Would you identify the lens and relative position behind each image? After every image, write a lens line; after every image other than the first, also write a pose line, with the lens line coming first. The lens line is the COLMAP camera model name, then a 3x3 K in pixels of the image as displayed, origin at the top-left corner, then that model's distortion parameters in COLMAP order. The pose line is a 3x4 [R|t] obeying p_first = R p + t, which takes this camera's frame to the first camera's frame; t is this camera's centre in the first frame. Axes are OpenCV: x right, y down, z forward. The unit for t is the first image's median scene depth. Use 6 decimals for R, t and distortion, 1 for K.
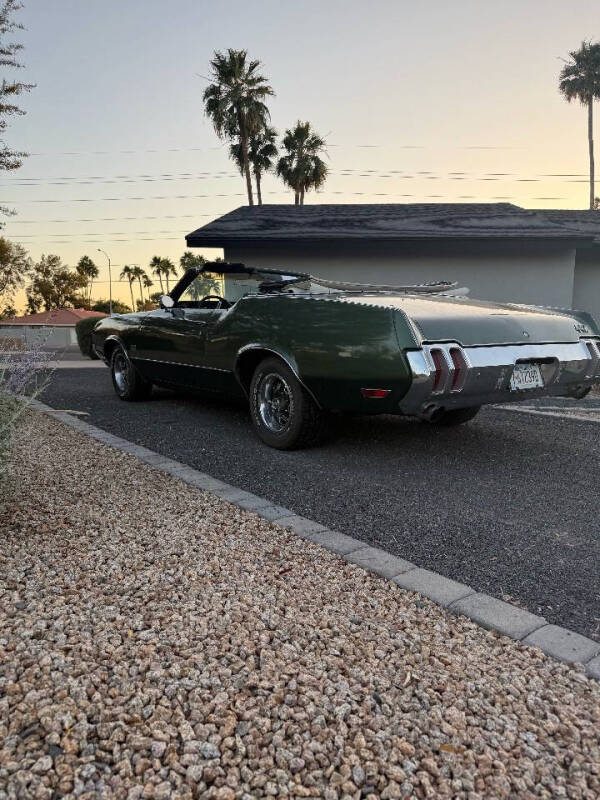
lens RADIAL K [[565.7, 0, 308.6], [0, 565.7, 407.3], [0, 0, 1]] dist [0.025981, -0.024697]
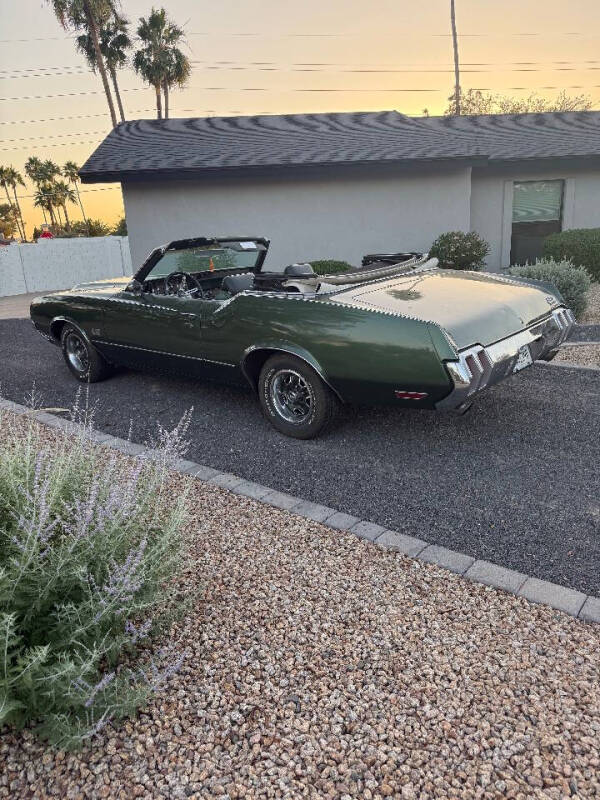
lens RADIAL K [[565.7, 0, 306.7], [0, 565.7, 397.6], [0, 0, 1]] dist [0.025981, -0.024697]
pose [[0.976739, -0.118498, 0.178715, -0.245764], [0.091890, 0.984337, 0.150458, -0.180426], [-0.193744, -0.130536, 0.972329, -0.035407]]
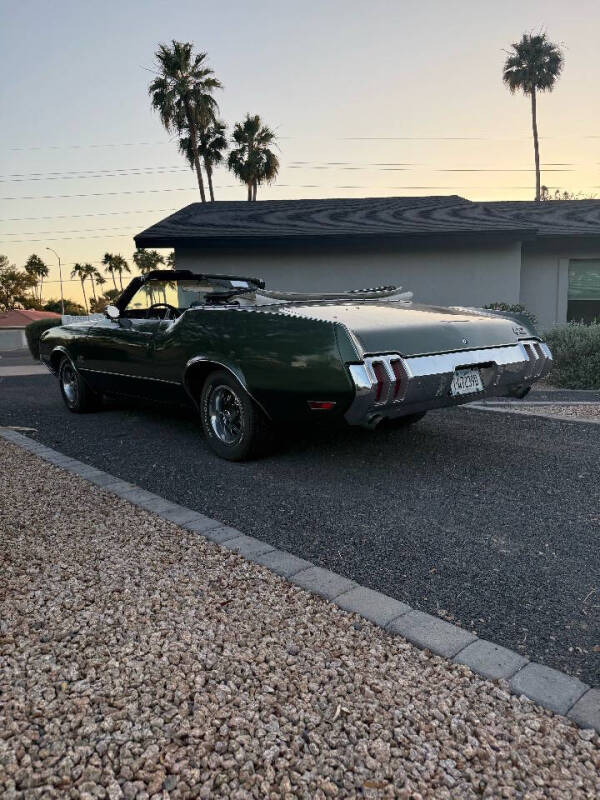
lens RADIAL K [[565.7, 0, 307.8], [0, 565.7, 406.9], [0, 0, 1]] dist [0.025981, -0.024697]
pose [[0.997058, -0.041614, 0.064375, 0.025110], [0.040886, 0.999085, 0.012581, -0.031865], [-0.064840, -0.009912, 0.997846, -0.009670]]
